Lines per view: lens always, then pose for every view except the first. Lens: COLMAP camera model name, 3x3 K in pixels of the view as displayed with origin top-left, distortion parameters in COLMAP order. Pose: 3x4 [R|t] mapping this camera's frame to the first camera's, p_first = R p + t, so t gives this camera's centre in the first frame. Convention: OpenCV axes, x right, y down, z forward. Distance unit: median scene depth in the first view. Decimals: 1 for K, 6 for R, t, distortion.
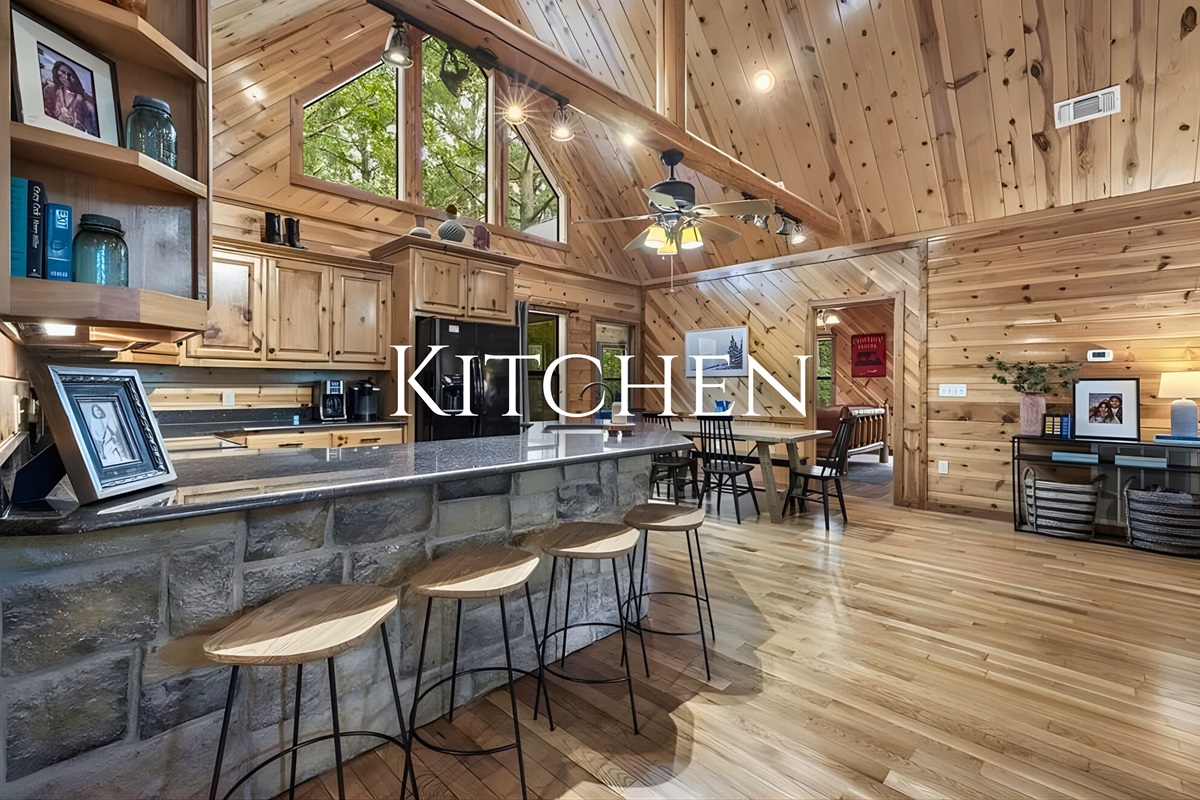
lens RADIAL K [[526.1, 0, 598.6], [0, 526.1, 387.9], [0, 0, 1]] dist [0.000967, -0.000012]
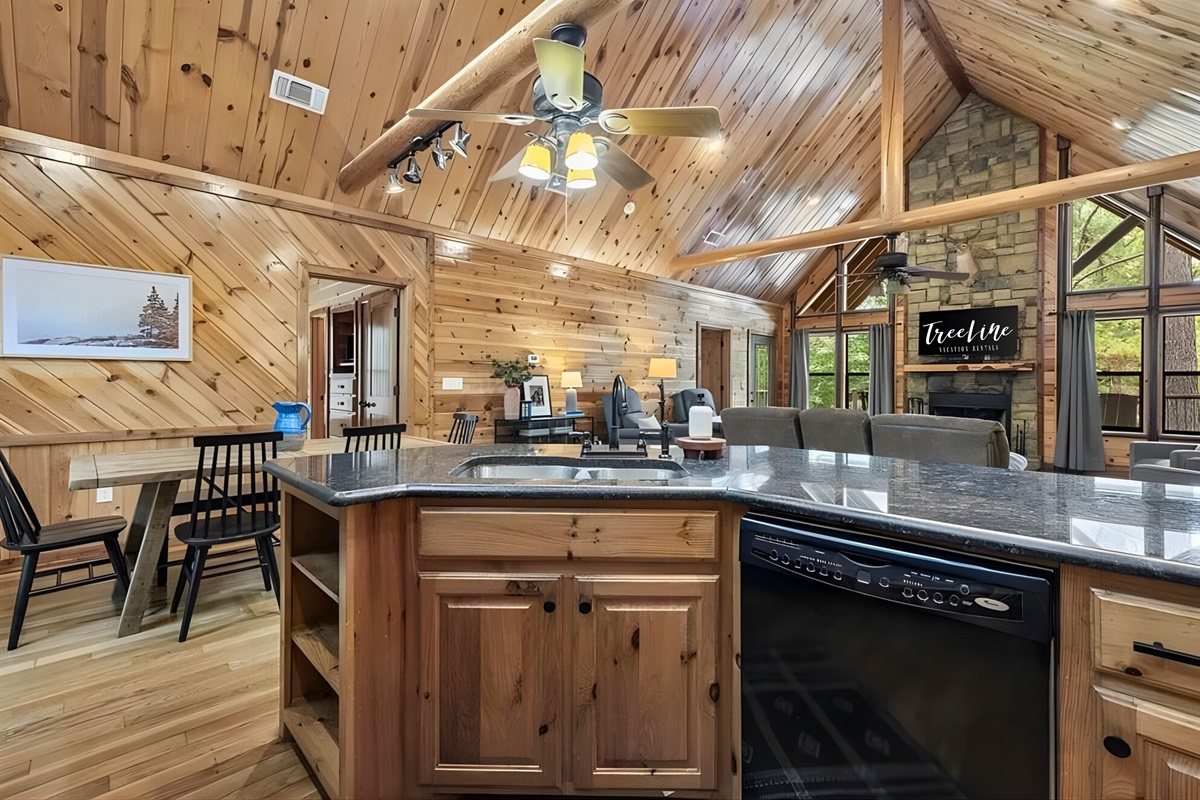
lens RADIAL K [[526.1, 0, 598.6], [0, 526.1, 387.9], [0, 0, 1]] dist [0.000967, -0.000012]
pose [[0.020579, -0.009987, 0.999738, -0.314473], [-0.000249, 0.999950, 0.009994, 0.001853], [-0.999788, -0.000455, 0.020575, 0.549459]]
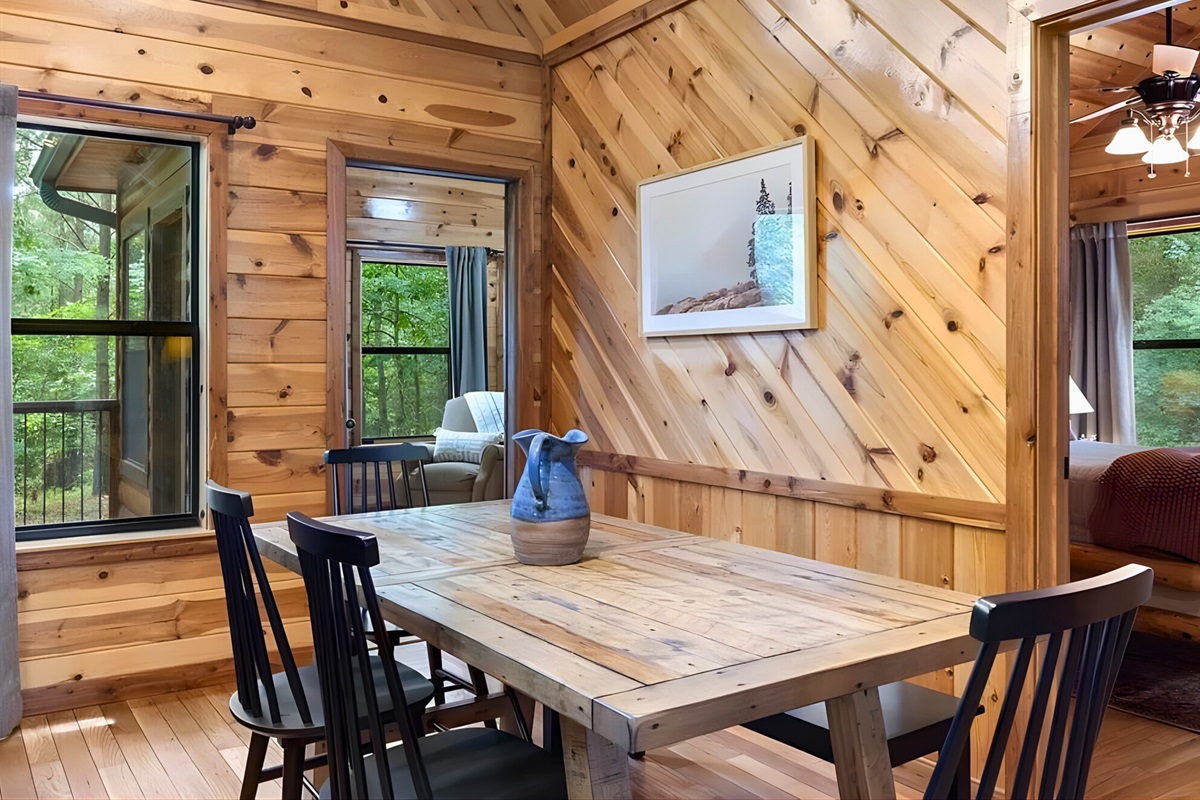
lens RADIAL K [[987.9, 0, 598.1], [0, 987.9, 364.1], [0, 0, 1]] dist [-0.007380, -0.001655]
pose [[0.979802, -0.005161, -0.199903, 0.290638], [0.004293, 0.999979, -0.004772, -0.003261], [0.199924, 0.003817, 0.979804, 0.518114]]
